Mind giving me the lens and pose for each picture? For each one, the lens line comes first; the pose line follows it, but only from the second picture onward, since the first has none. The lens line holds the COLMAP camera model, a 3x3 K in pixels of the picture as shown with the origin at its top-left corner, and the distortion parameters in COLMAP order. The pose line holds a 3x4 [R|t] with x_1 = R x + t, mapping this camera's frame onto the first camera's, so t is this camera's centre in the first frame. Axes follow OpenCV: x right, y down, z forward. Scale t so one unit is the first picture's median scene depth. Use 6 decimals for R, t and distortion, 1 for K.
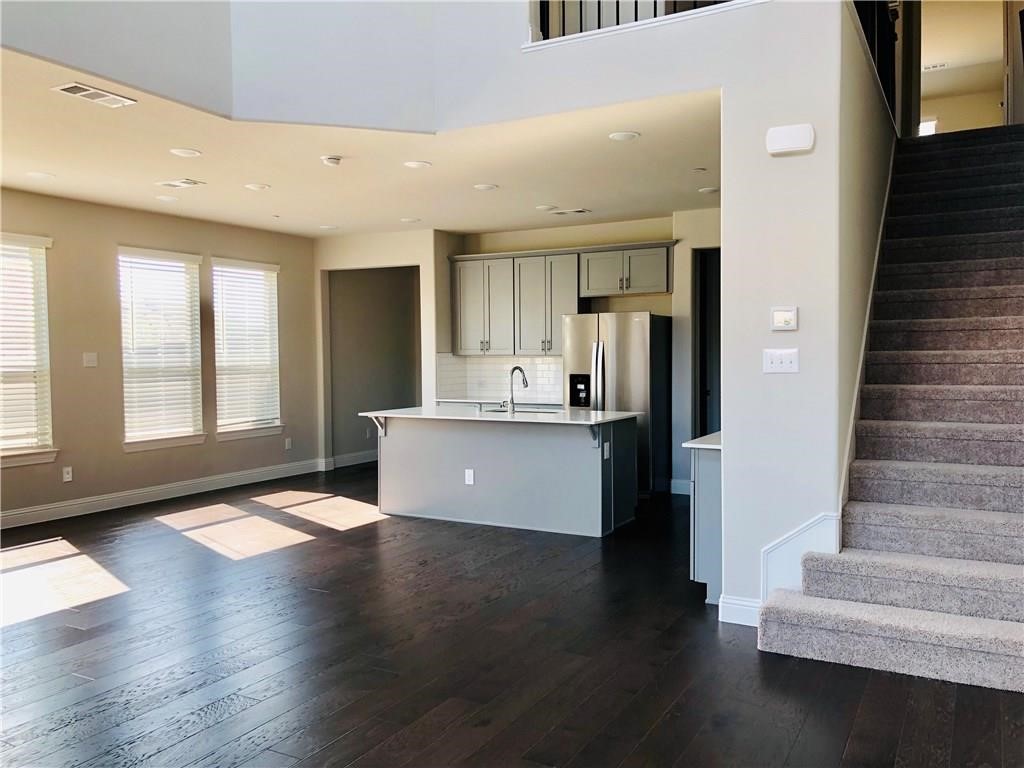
lens RADIAL K [[841.6, 0, 487.3], [0, 841.6, 381.0], [0, 0, 1]] dist [0.030780, -0.006119]
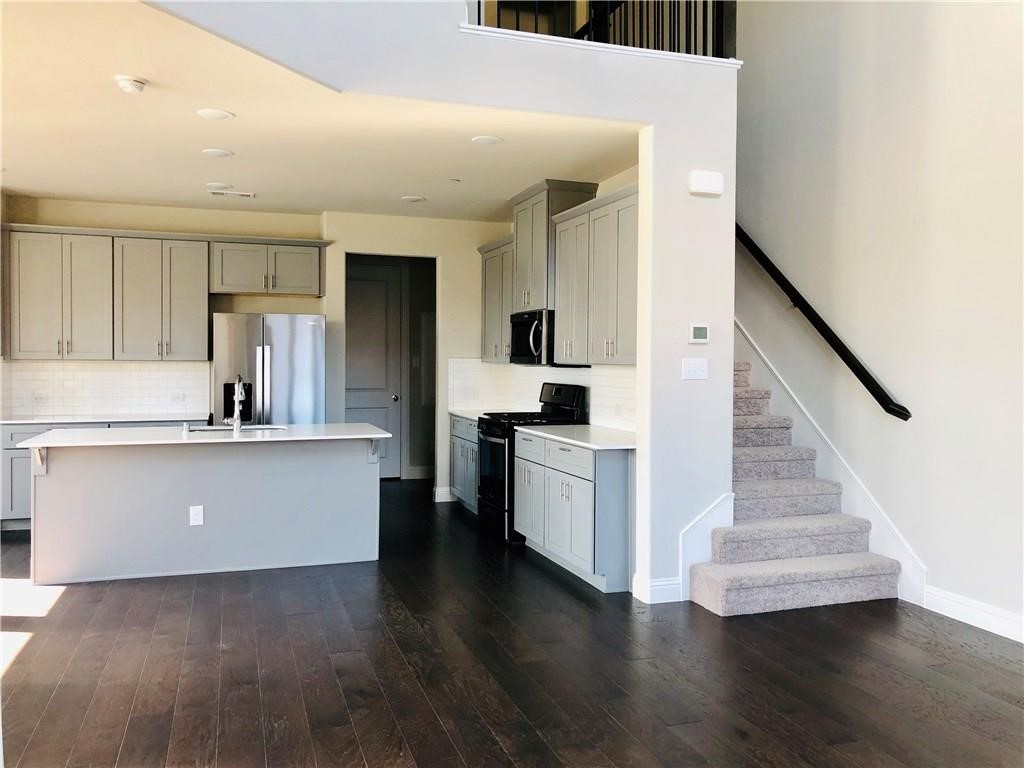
lens RADIAL K [[860.4, 0, 516.4], [0, 860.4, 372.4], [0, 0, 1]] dist [0.027864, -0.015589]
pose [[0.657541, -0.002309, 0.753415, -0.398144], [0.015864, 0.999816, -0.010781, -0.005692], [-0.753252, 0.019042, 0.657457, 0.222216]]
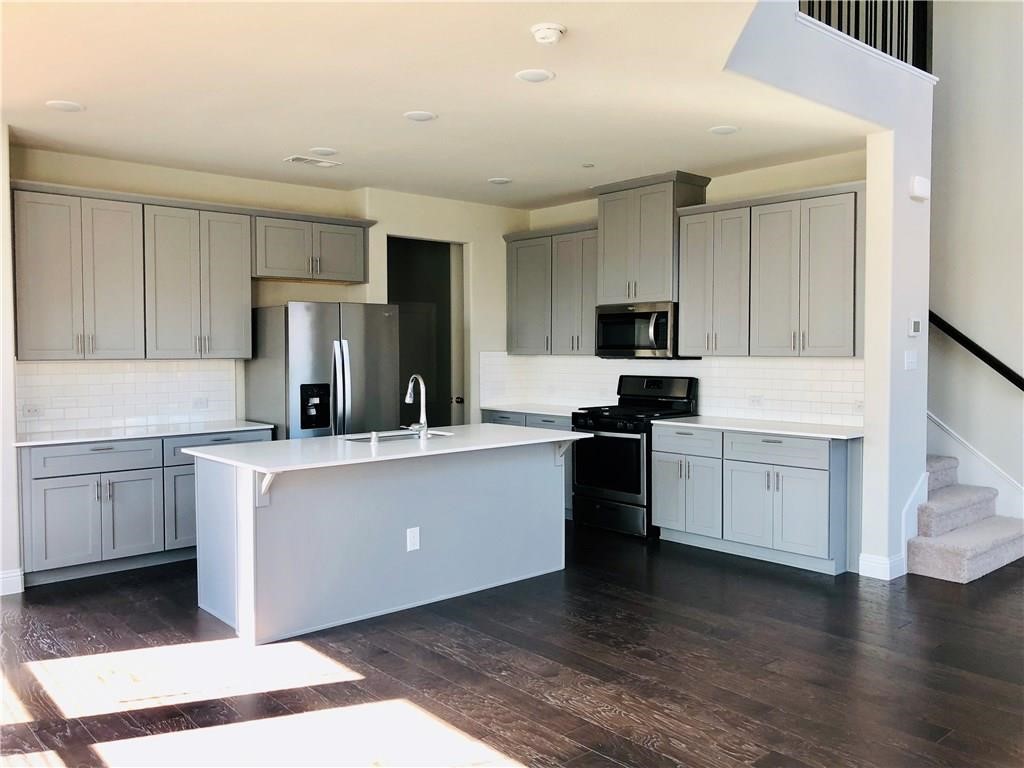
lens RADIAL K [[860.4, 0, 516.4], [0, 860.4, 372.4], [0, 0, 1]] dist [0.027864, -0.015589]
pose [[0.314202, -0.020681, 0.949131, -0.595430], [0.034523, 0.999350, 0.010347, -0.021569], [-0.948728, 0.029516, 0.314712, 0.644877]]
